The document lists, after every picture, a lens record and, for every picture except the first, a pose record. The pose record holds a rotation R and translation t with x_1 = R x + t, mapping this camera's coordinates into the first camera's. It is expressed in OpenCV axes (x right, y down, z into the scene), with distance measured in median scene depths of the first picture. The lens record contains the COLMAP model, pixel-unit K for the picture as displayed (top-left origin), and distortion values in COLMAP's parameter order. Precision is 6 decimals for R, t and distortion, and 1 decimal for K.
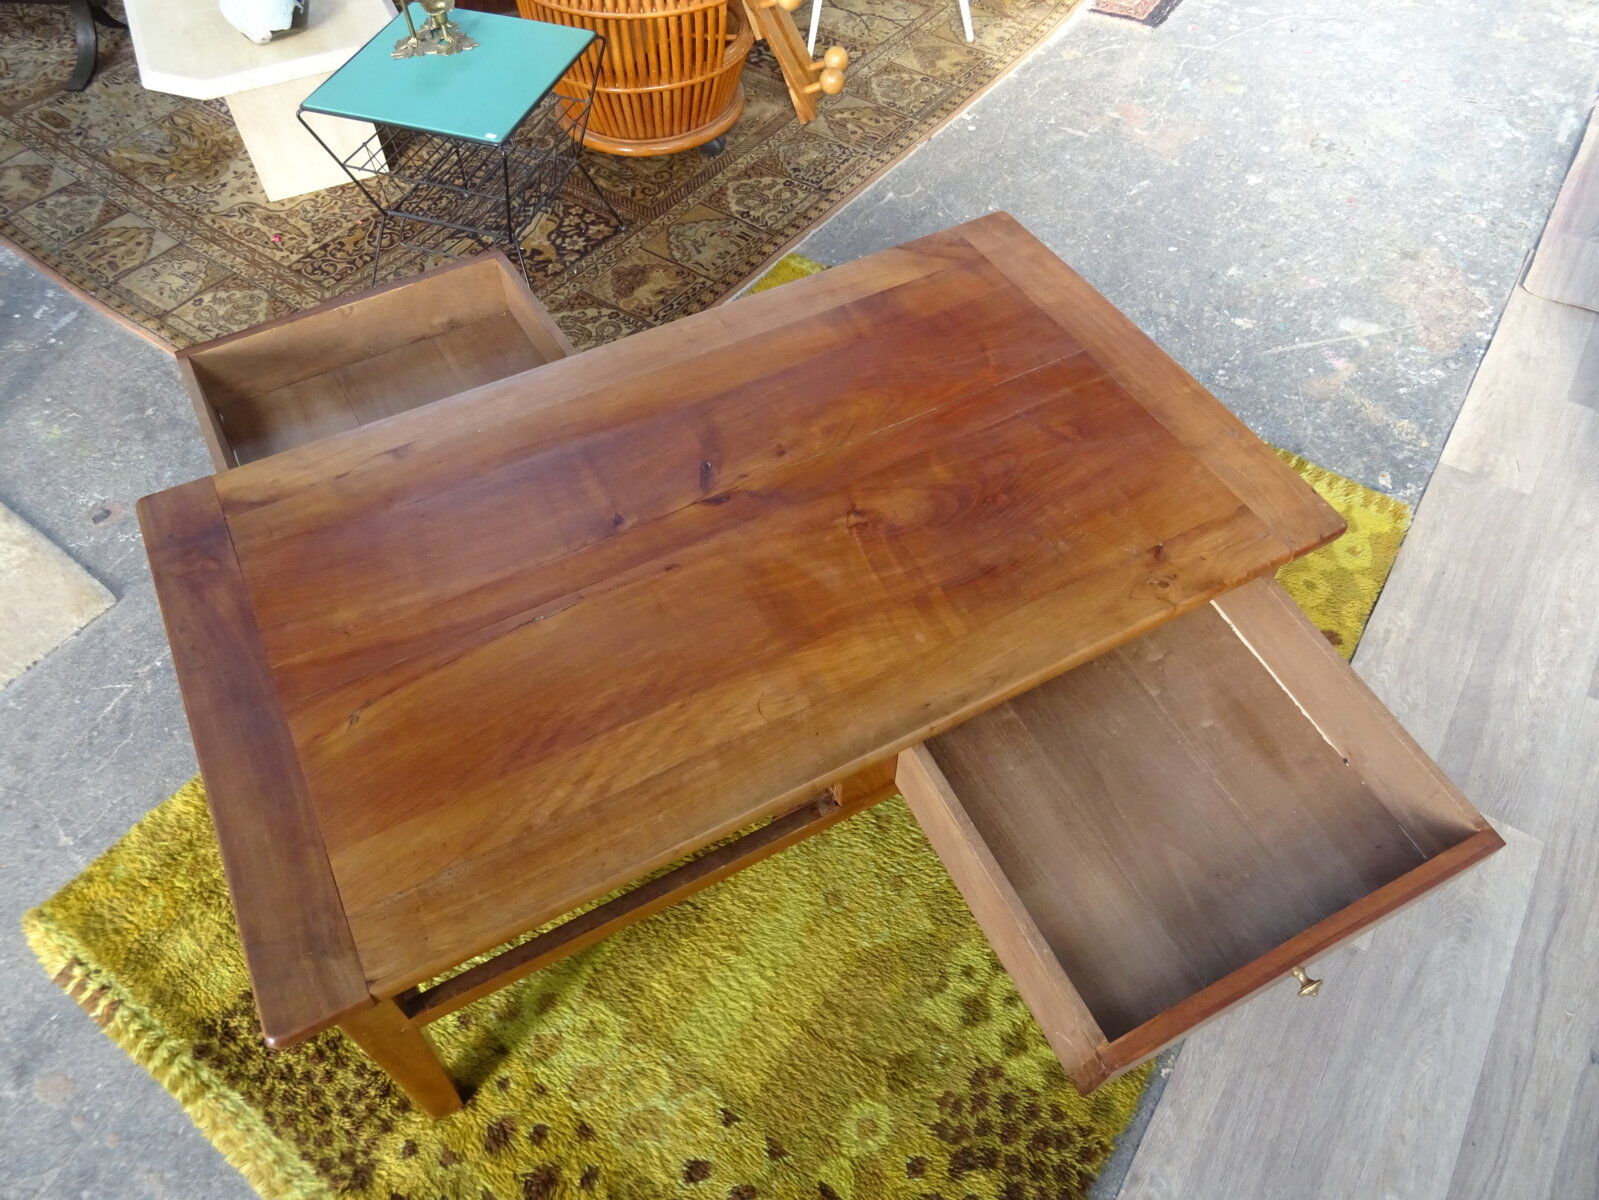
lens RADIAL K [[1141.4, 0, 798.3], [0, 1141.4, 600.2], [0, 0, 1]] dist [-0.001005, -0.002458]
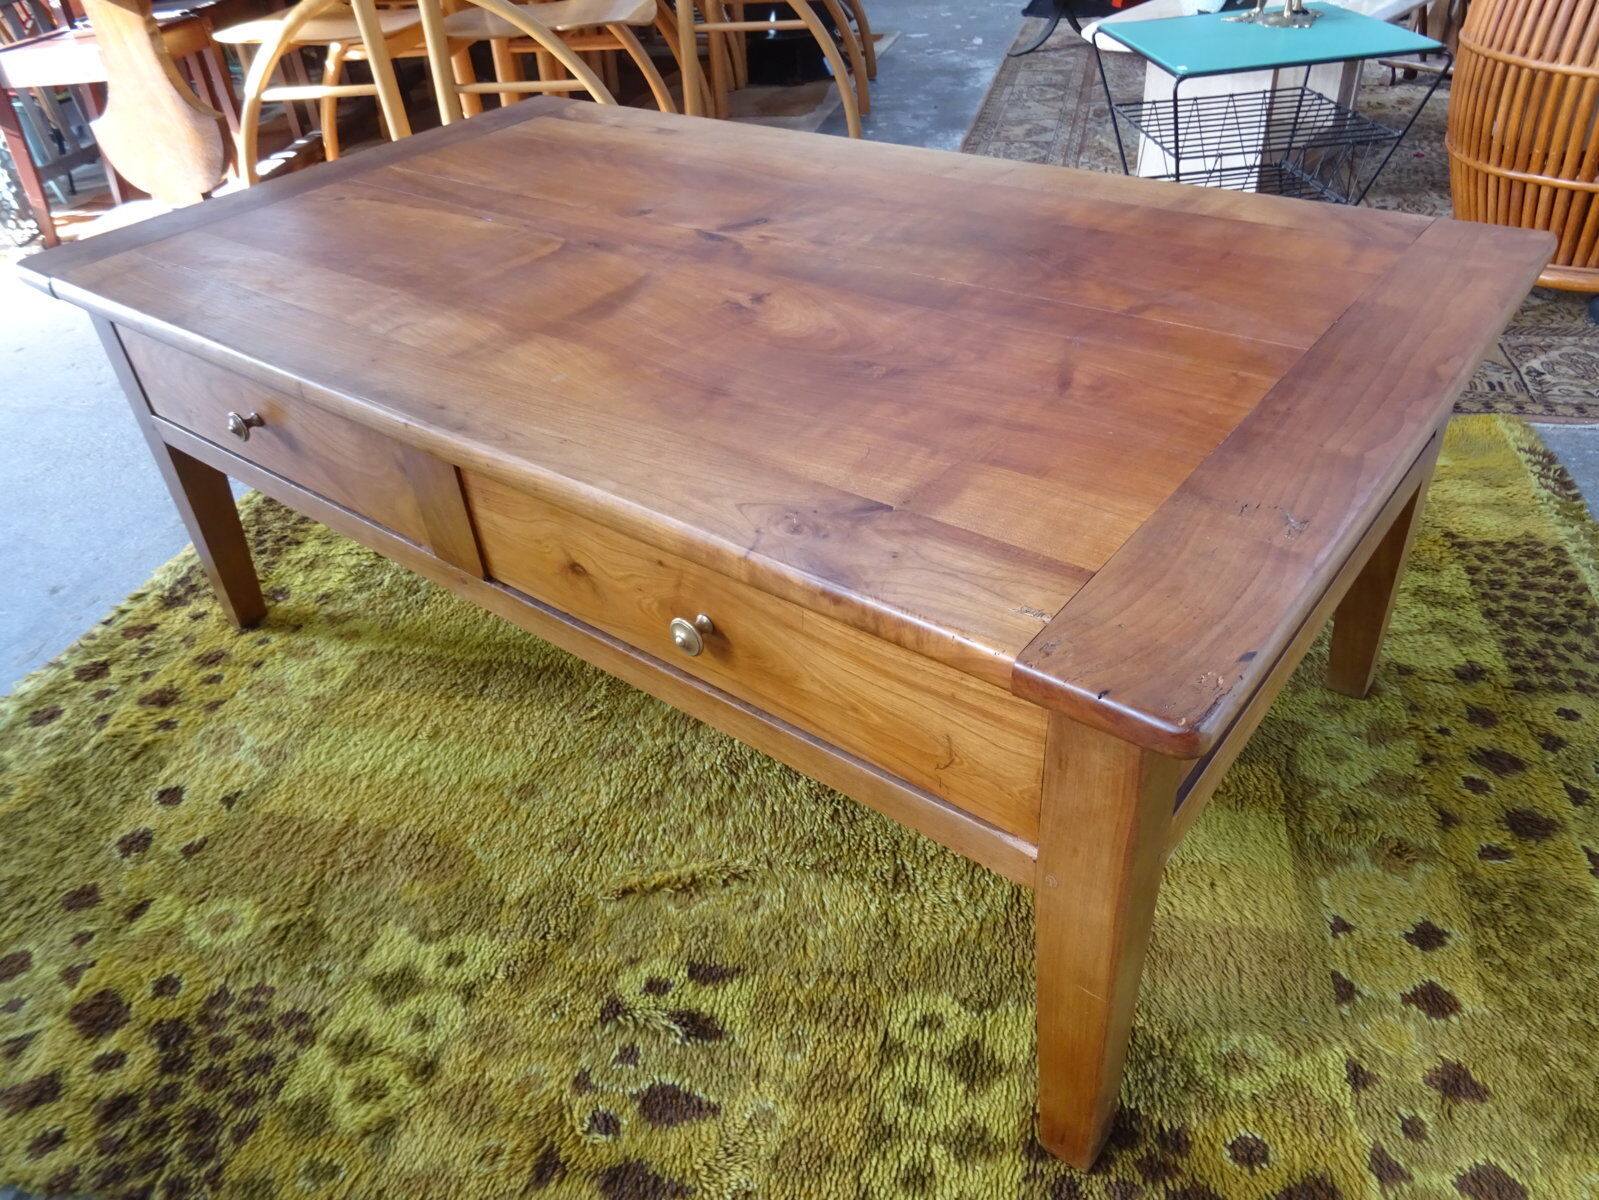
lens RADIAL K [[1136.6, 0, 795.7], [0, 1136.6, 601.0], [0, 0, 1]] dist [0.003740, -0.008989]
pose [[0.399072, 0.529132, -0.748840, 0.622726], [-0.685458, 0.714597, 0.139641, -0.053529], [0.609007, 0.457571, 0.647873, 0.603938]]
